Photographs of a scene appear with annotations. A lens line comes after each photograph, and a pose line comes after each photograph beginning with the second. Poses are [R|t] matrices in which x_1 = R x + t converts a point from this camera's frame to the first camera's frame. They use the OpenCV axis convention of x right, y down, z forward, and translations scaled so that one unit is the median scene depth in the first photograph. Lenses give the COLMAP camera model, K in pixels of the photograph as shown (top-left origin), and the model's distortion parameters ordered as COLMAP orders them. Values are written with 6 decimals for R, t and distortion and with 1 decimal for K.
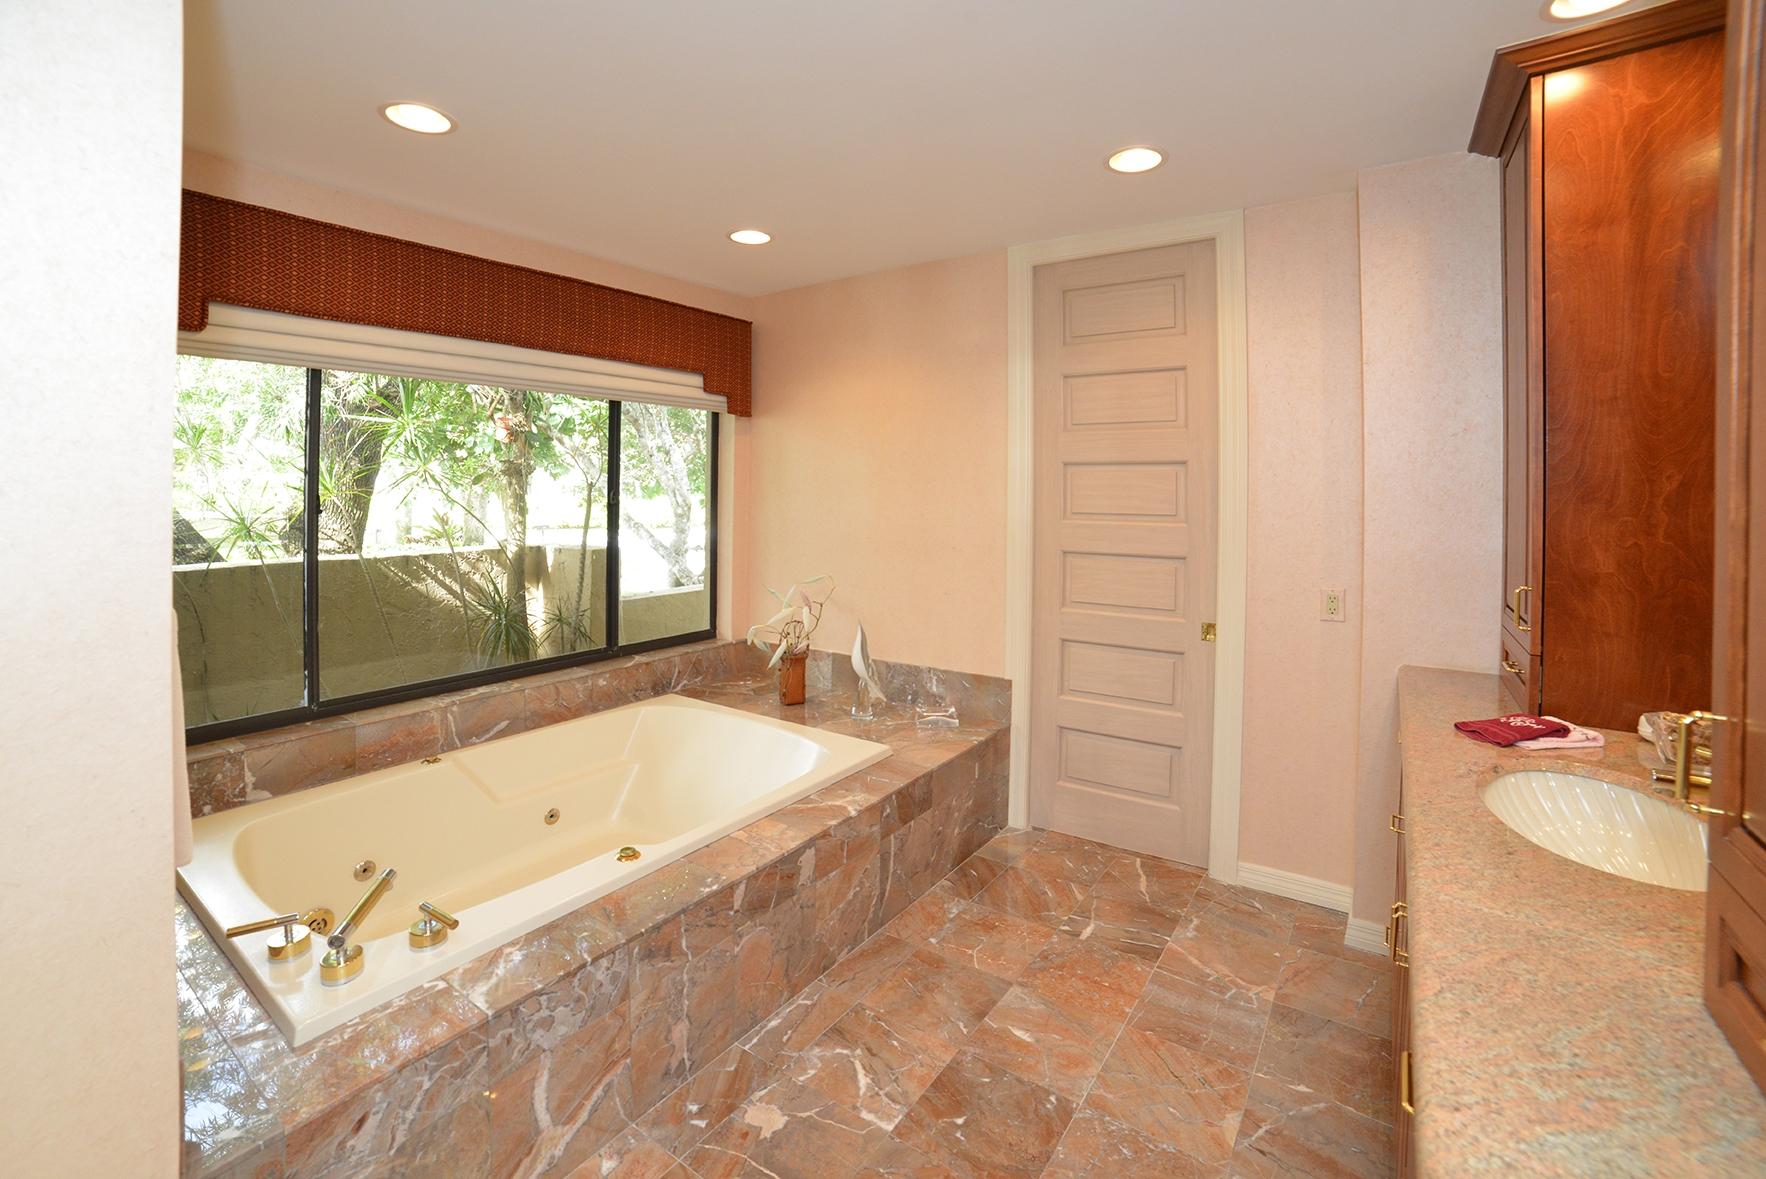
lens RADIAL K [[725.7, 0, 889.4], [0, 725.7, 492.7], [0, 0, 1]] dist [-0.074997, 0.019153]
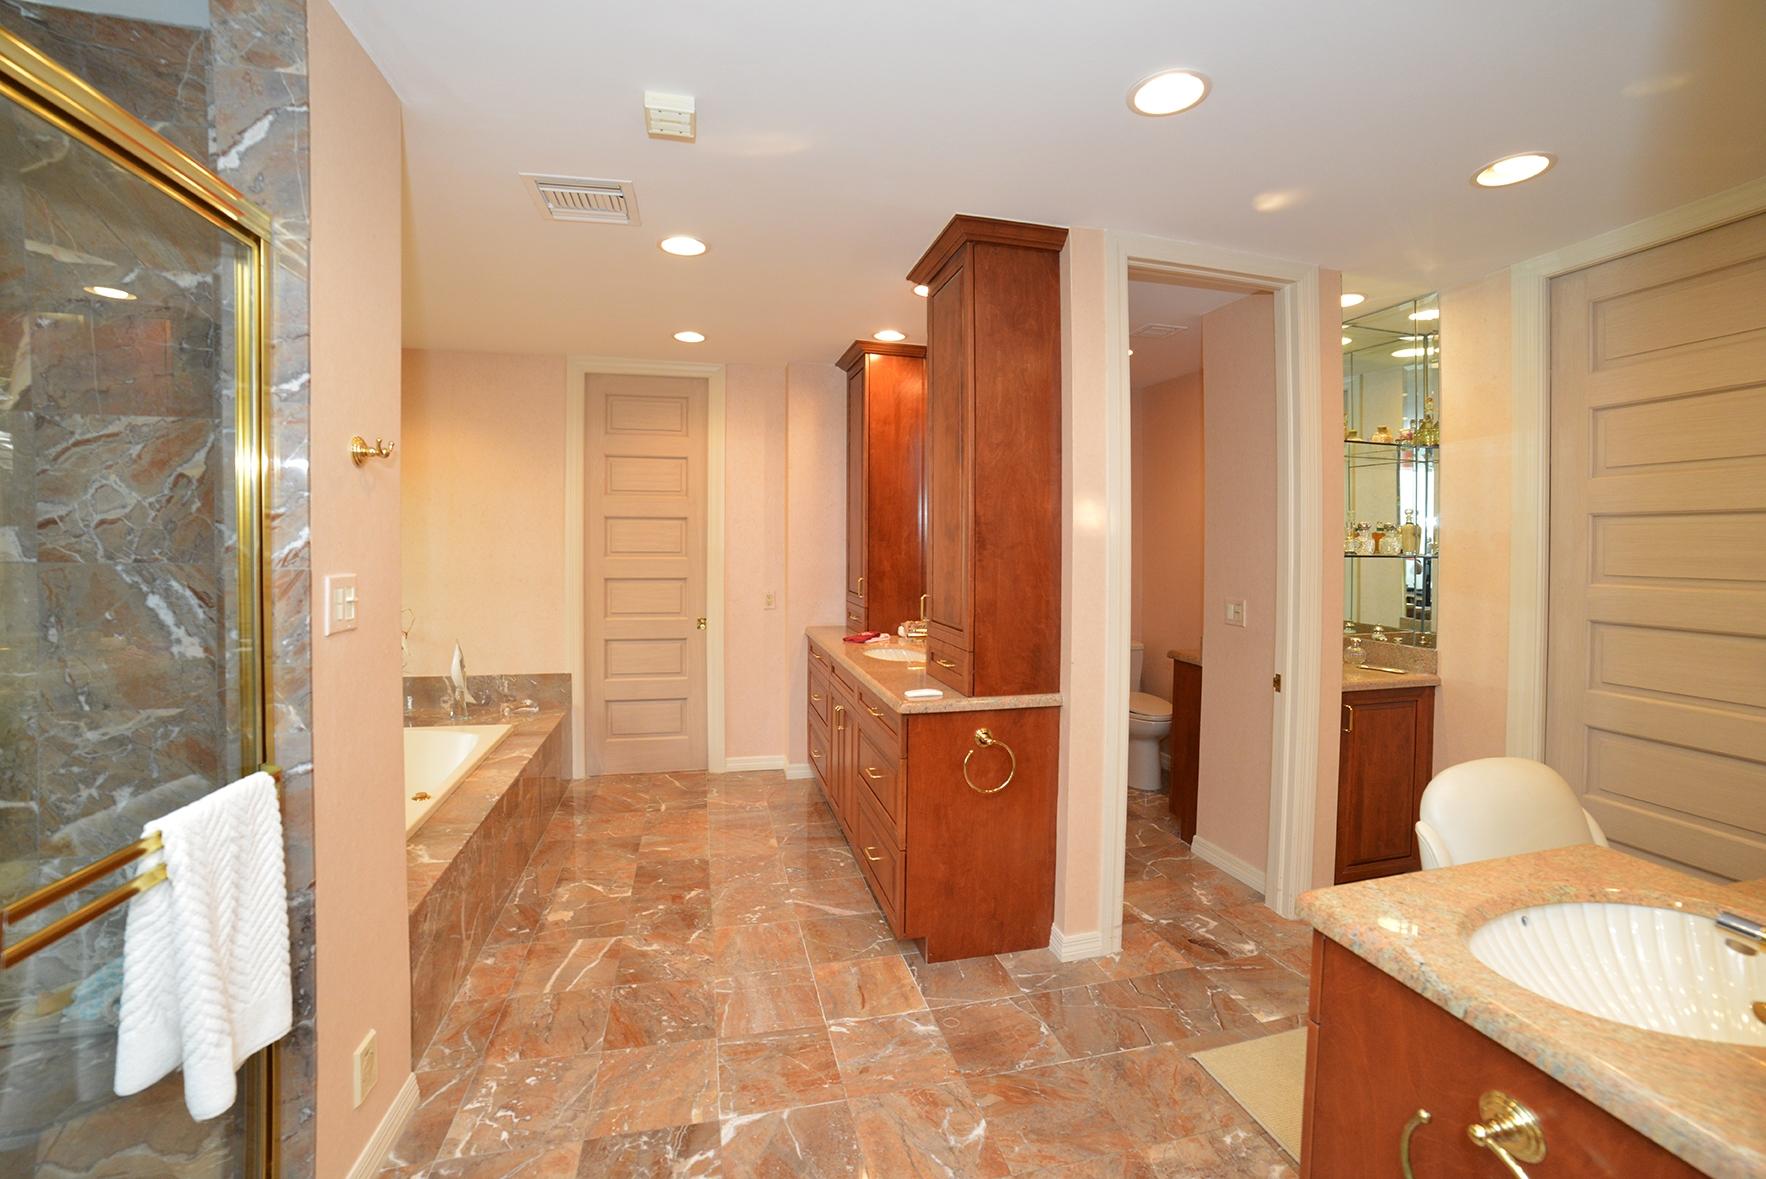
lens RADIAL K [[820.8, 0, 846.1], [0, 820.8, 545.7], [0, 0, 1]] dist [-0.000419, 0.000309]
pose [[0.678412, -0.010127, 0.734612, -0.698598], [0.002542, 0.999931, 0.011437, -0.001677], [-0.734677, -0.005891, 0.678392, -0.506310]]
